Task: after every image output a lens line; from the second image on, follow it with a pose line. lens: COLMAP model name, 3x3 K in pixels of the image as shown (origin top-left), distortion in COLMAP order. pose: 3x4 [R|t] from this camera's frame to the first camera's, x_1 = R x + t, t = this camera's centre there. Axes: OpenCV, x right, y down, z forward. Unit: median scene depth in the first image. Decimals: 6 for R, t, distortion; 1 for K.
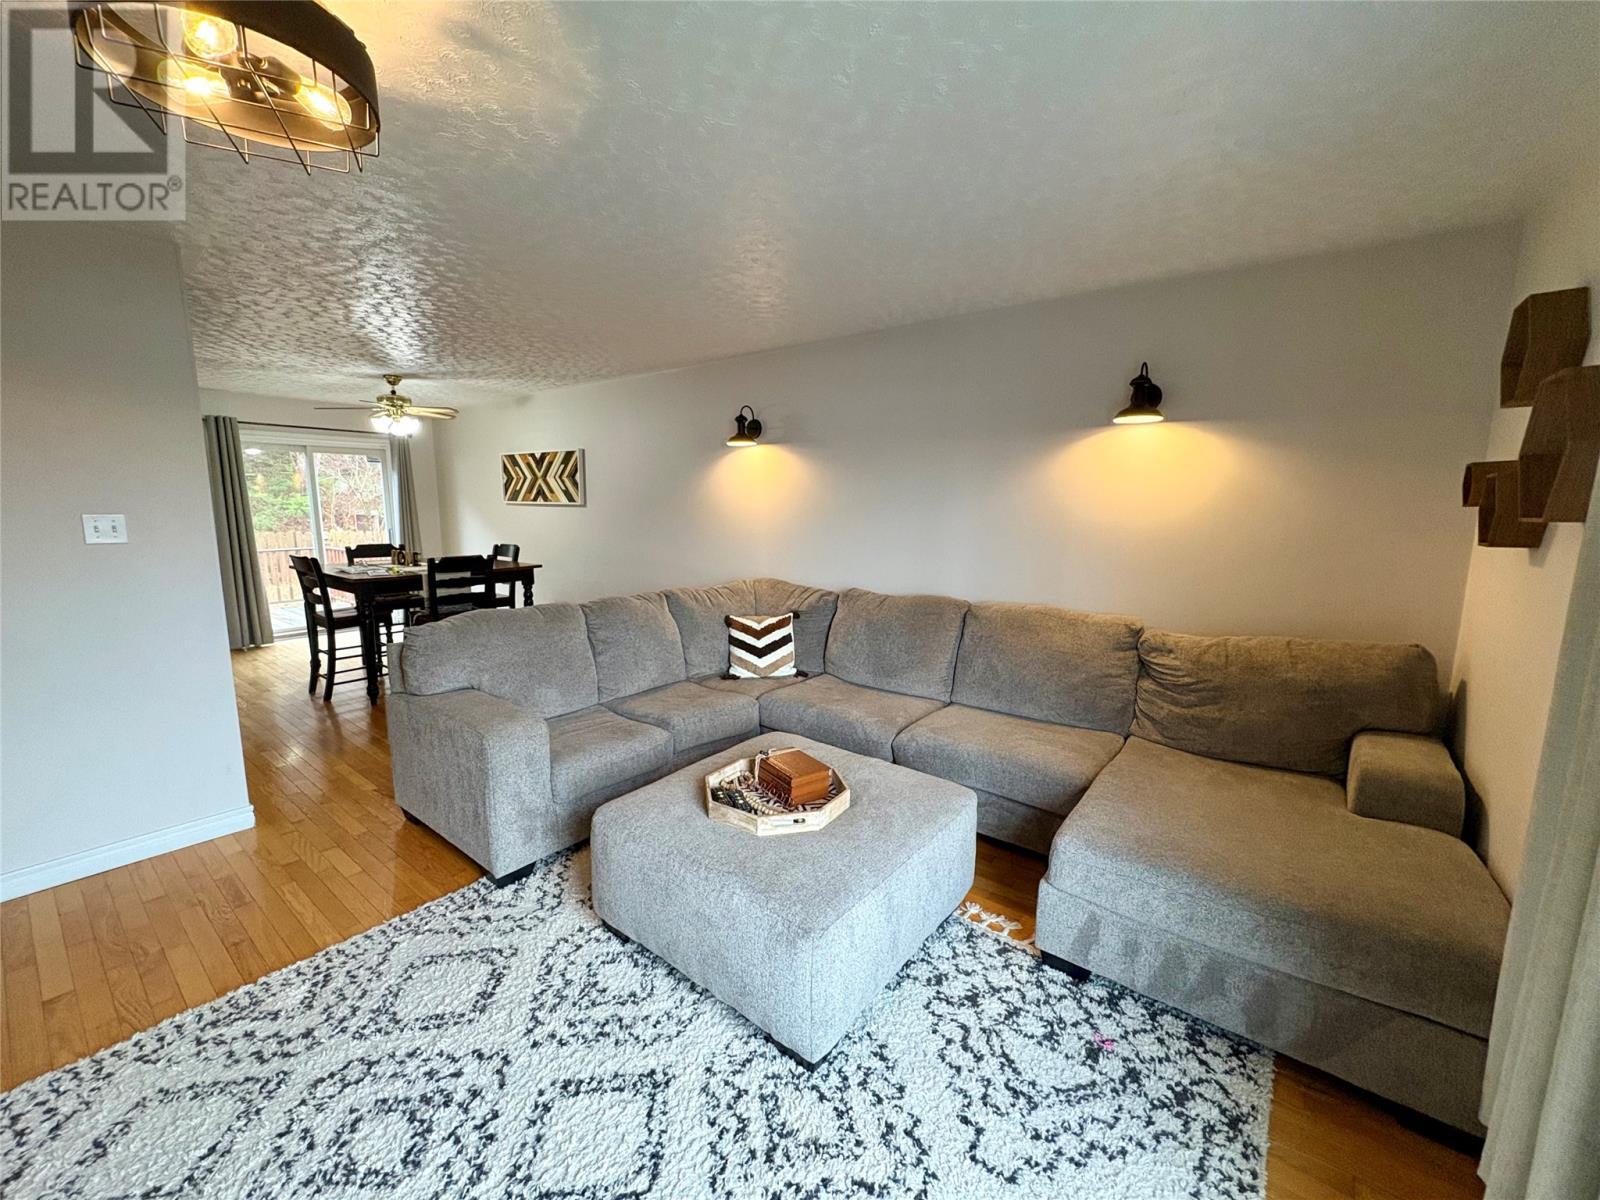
lens RADIAL K [[636.5, 0, 795.8], [0, 636.5, 595.2], [0, 0, 1]] dist [0.001594, 0.000130]
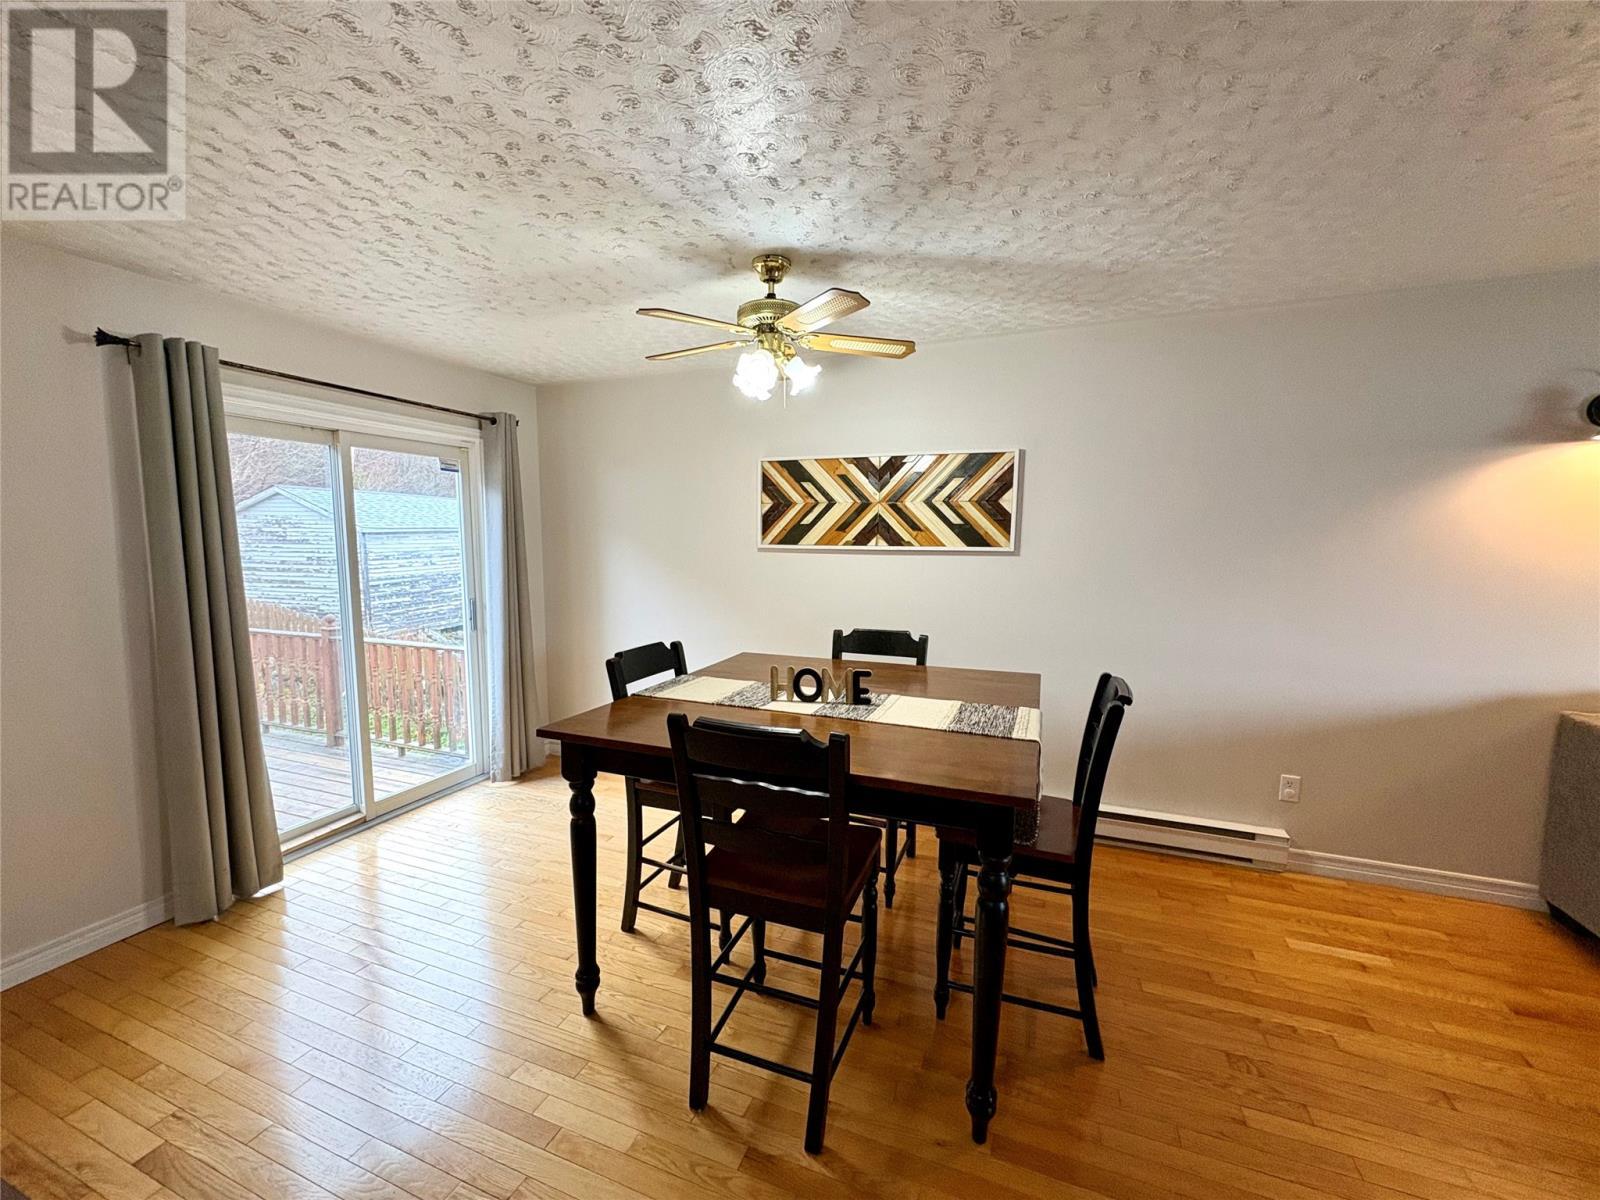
lens RADIAL K [[636.5, 0, 798.7], [0, 636.5, 599.8], [0, 0, 1]] dist [0.001594, 0.000130]
pose [[0.957046, -0.040481, 0.287095, -0.653780], [0.050307, 0.998371, -0.026929, -0.093971], [-0.285537, 0.040215, 0.957524, 0.523608]]
